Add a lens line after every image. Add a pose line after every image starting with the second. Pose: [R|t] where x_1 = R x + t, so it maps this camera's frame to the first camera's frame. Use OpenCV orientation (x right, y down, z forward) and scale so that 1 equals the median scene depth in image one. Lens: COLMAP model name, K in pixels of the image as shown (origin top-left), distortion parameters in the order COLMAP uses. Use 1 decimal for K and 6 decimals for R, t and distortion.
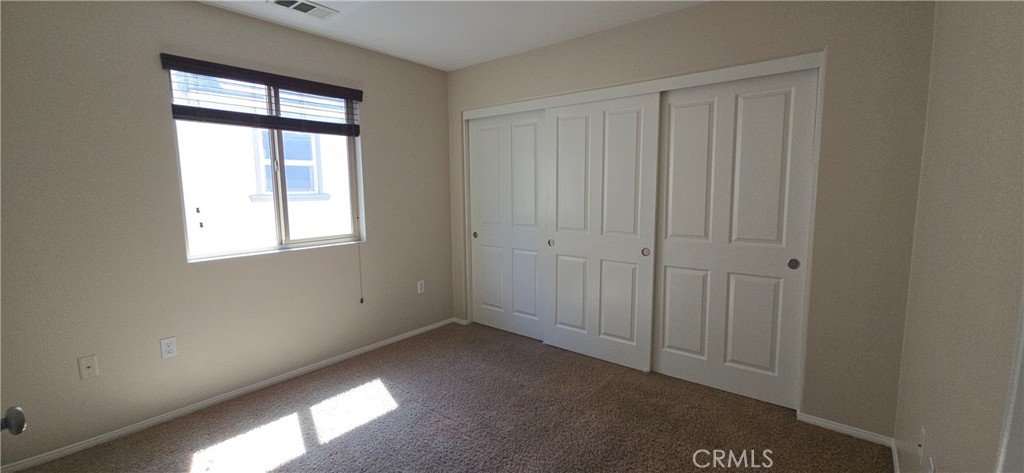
lens RADIAL K [[422.4, 0, 513.0], [0, 422.4, 235.7], [0, 0, 1]] dist [-0.000214, -0.002338]
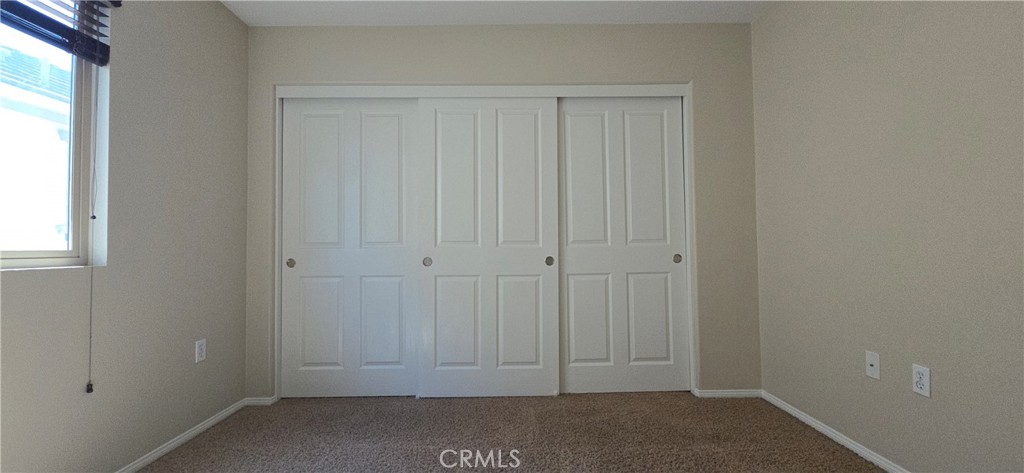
lens RADIAL K [[422.4, 0, 519.1], [0, 422.4, 233.0], [0, 0, 1]] dist [-0.000214, -0.002338]
pose [[0.762549, 0.020233, 0.646614, -0.310223], [0.080311, 0.988818, -0.125651, 0.081609], [-0.641926, 0.147746, 0.752398, 0.302021]]
